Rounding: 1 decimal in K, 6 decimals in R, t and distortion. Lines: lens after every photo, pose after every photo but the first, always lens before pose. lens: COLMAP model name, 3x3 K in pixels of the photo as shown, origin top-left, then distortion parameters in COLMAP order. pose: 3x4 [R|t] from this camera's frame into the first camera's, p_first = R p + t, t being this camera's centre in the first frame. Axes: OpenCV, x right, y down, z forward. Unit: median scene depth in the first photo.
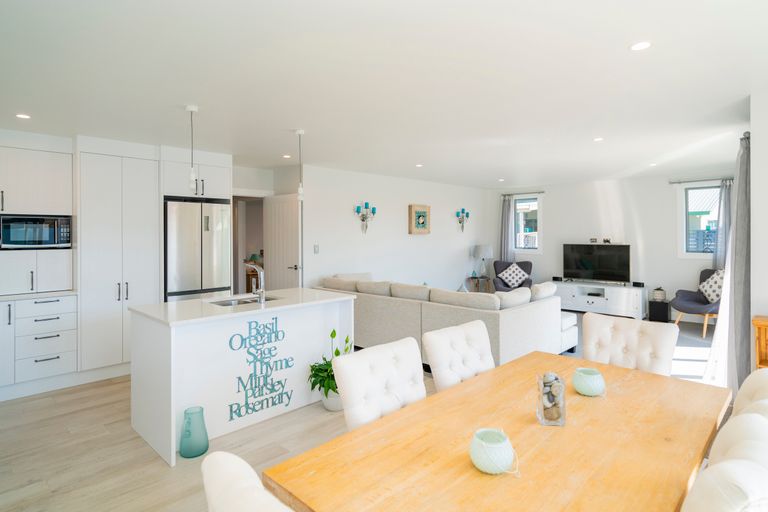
lens RADIAL K [[421.6, 0, 382.8], [0, 421.6, 228.2], [0, 0, 1]] dist [0.000230, 0.000415]
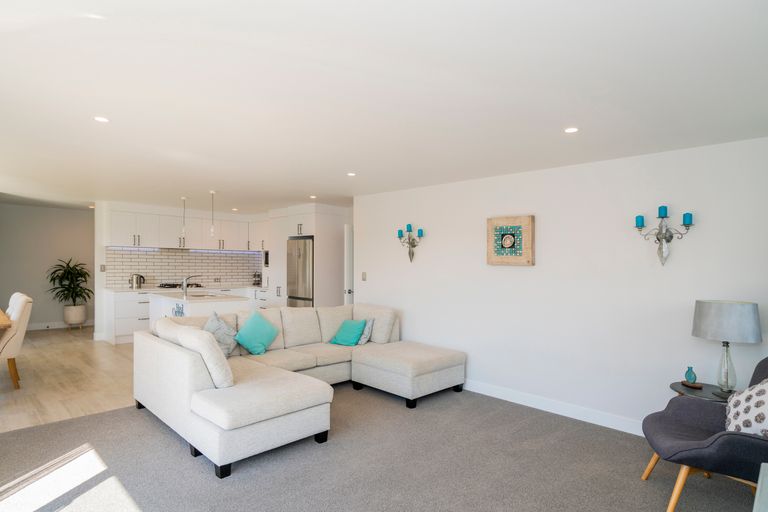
lens RADIAL K [[421.7, 0, 384.1], [0, 421.7, 266.3], [0, 0, 1]] dist [0.000352, 0.000201]
pose [[-0.005686, 0.011312, -0.999920, 1.534874], [-0.007592, 0.999907, 0.011355, 0.023012], [0.999955, 0.007656, -0.005599, 1.879059]]
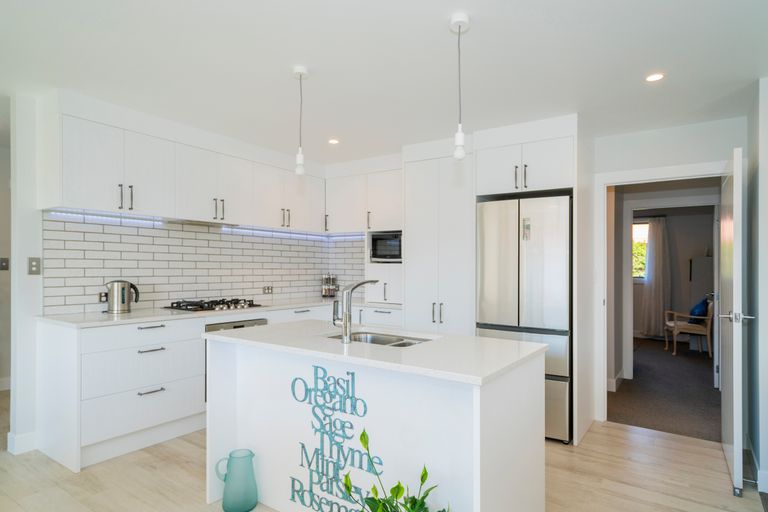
lens RADIAL K [[448.6, 0, 382.8], [0, 448.6, 266.8], [0, 0, 1]] dist [0.001004, 0.000612]
pose [[0.155545, 0.002893, -0.987825, 0.355469], [-0.001185, 0.999996, 0.002742, 0.067864], [0.987828, 0.000744, 0.155548, 0.957079]]
